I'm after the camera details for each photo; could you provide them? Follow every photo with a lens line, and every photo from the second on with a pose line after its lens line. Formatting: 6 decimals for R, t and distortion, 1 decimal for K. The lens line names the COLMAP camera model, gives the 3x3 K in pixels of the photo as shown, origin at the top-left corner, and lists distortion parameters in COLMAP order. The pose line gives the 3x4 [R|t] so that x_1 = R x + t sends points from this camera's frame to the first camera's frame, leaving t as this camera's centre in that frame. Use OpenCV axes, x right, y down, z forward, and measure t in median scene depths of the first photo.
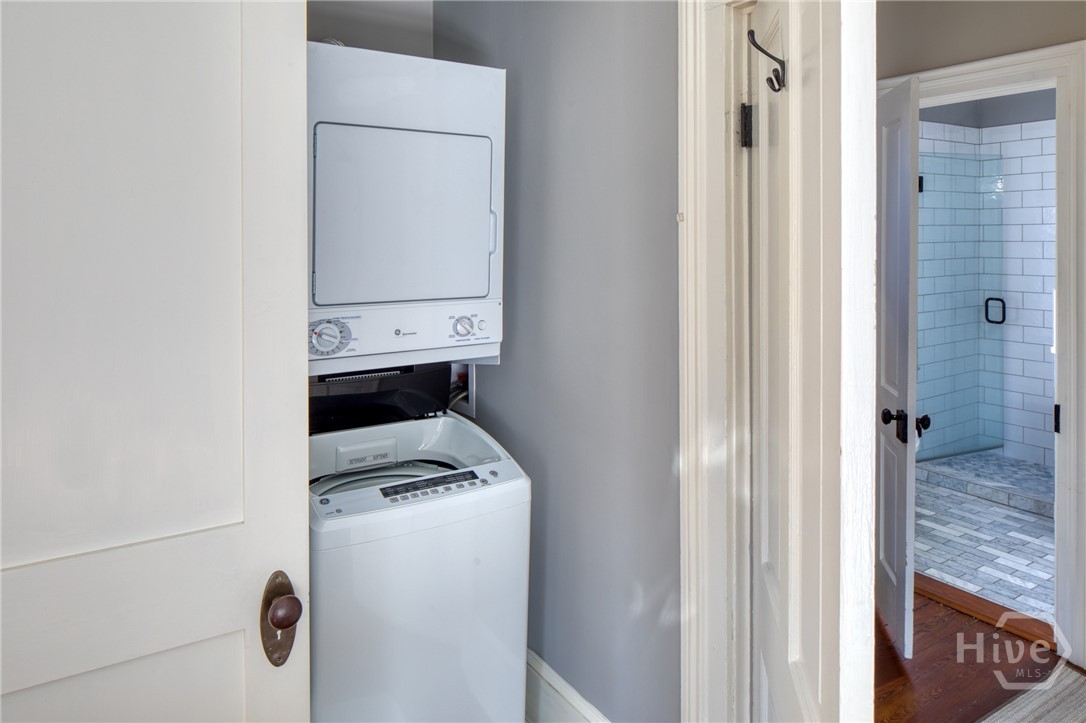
lens RADIAL K [[753.7, 0, 543.7], [0, 753.7, 388.7], [0, 0, 1]] dist [-0.000201, -0.001652]
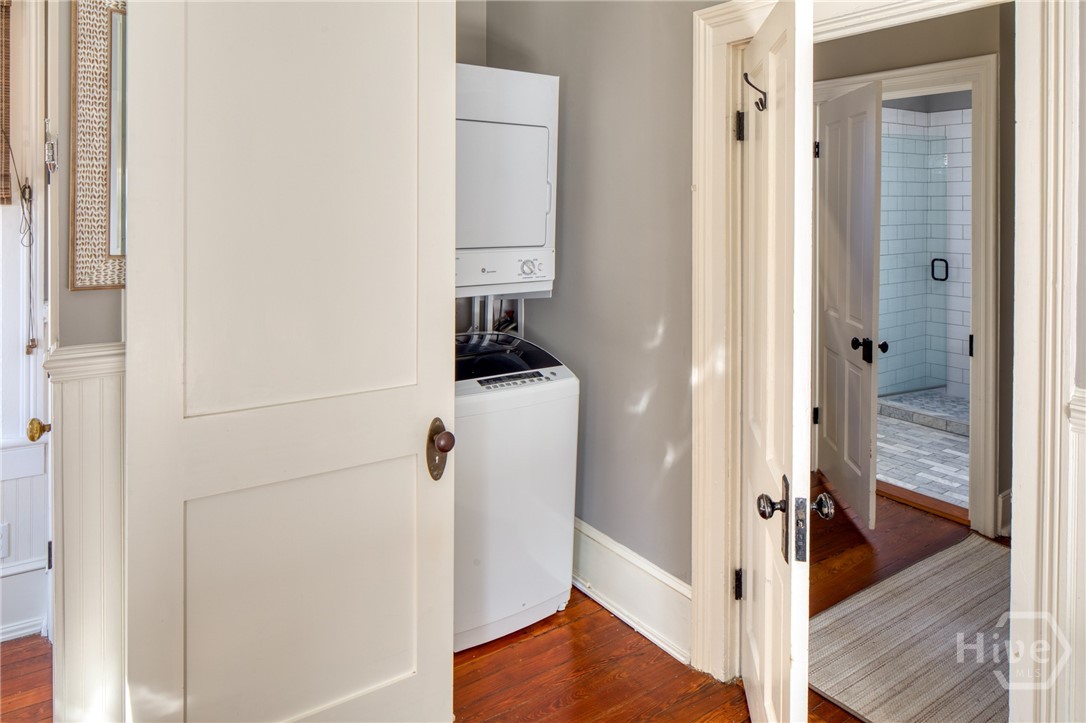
lens RADIAL K [[736.9, 0, 543.0], [0, 736.9, 361.5], [0, 0, 1]] dist [-0.000569, 0.000697]
pose [[0.999674, 0.001896, 0.025448, -0.087206], [-0.002148, 0.999949, 0.009890, 0.056244], [-0.025428, -0.009941, 0.999627, -0.249300]]
